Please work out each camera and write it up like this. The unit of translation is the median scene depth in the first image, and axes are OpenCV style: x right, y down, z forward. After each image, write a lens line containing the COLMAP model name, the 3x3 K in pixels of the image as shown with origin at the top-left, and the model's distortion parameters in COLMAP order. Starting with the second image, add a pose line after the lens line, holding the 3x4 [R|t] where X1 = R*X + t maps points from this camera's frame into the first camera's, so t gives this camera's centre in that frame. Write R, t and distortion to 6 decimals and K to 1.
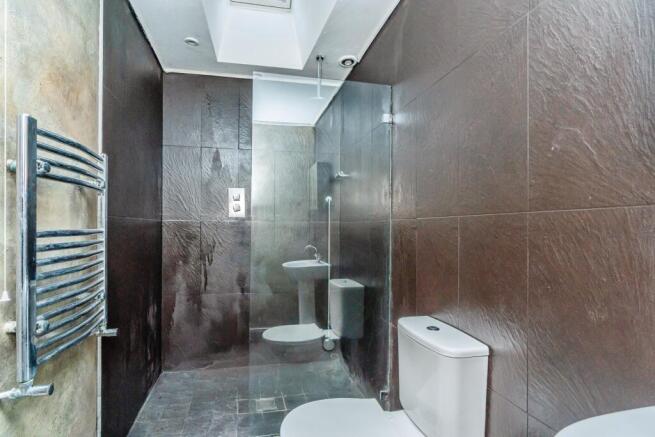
lens RADIAL K [[299.6, 0, 327.5], [0, 299.6, 220.8], [0, 0, 1]] dist [-0.000031, 0.000217]
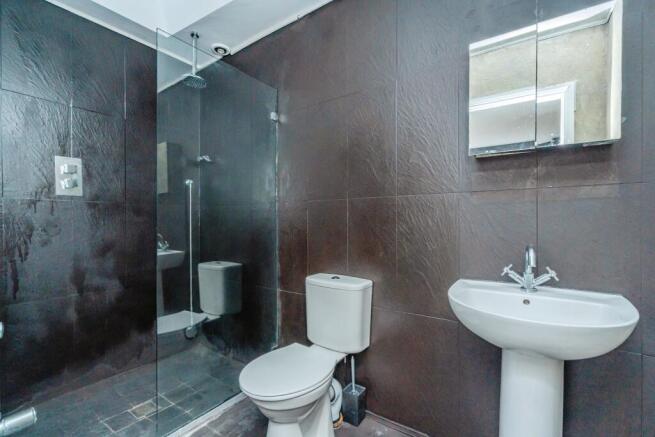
lens RADIAL K [[299.6, 0, 308.3], [0, 299.6, 222.6], [0, 0, 1]] dist [-0.000031, 0.000217]
pose [[0.732944, -0.004457, 0.680274, -0.408931], [-0.004183, 0.999930, 0.011057, 0.049315], [-0.680276, -0.010950, 0.732874, 0.033952]]
